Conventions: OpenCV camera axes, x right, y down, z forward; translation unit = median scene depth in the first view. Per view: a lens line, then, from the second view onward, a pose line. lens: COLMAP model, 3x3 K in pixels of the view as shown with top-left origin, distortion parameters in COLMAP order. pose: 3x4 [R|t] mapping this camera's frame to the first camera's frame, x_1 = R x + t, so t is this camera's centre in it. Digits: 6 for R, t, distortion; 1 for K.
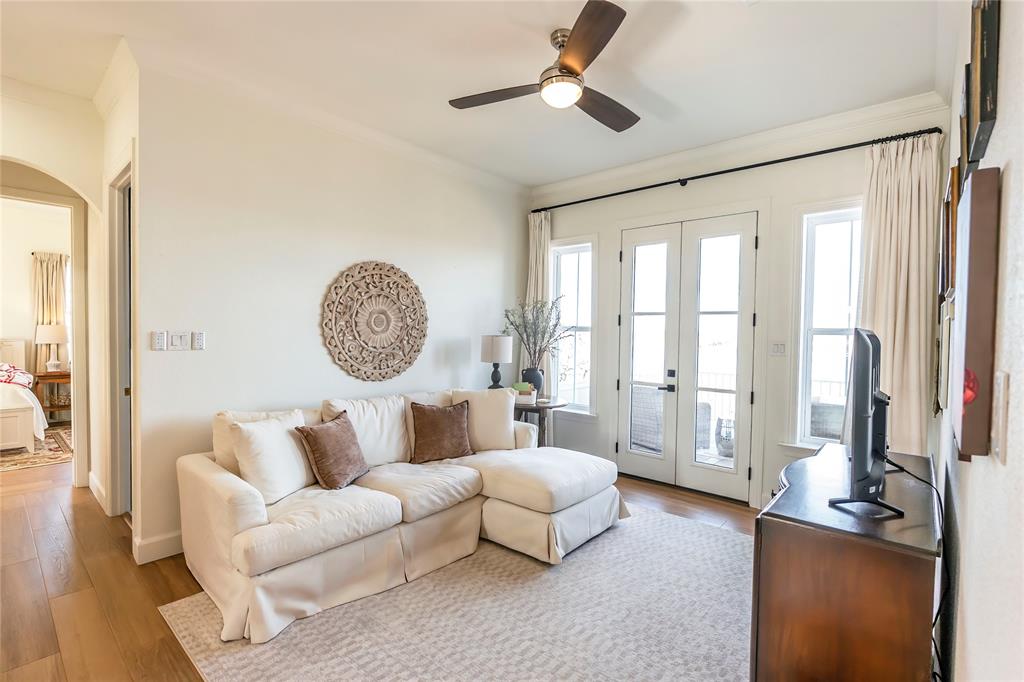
lens RADIAL K [[469.8, 0, 515.5], [0, 469.8, 343.4], [0, 0, 1]] dist [-0.009323, 0.000509]
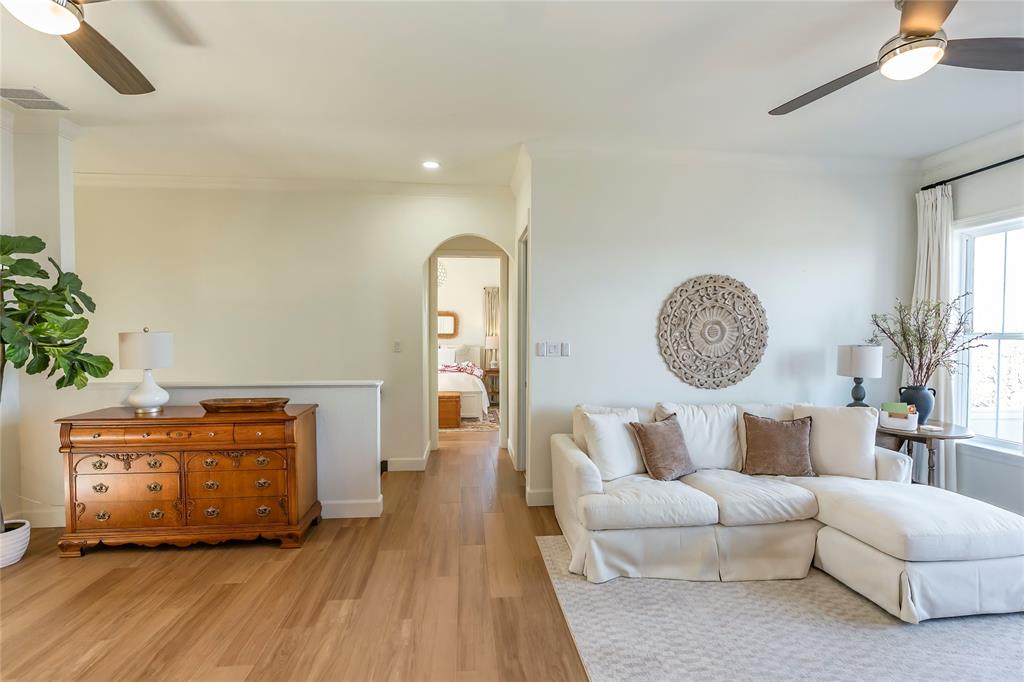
lens RADIAL K [[469.8, 0, 515.5], [0, 469.8, 343.4], [0, 0, 1]] dist [-0.009323, 0.000509]
pose [[0.735409, 0.001407, -0.677622, 0.113687], [-0.011071, 0.999889, -0.009940, -0.007165], [0.677533, 0.014812, 0.735343, -0.075967]]
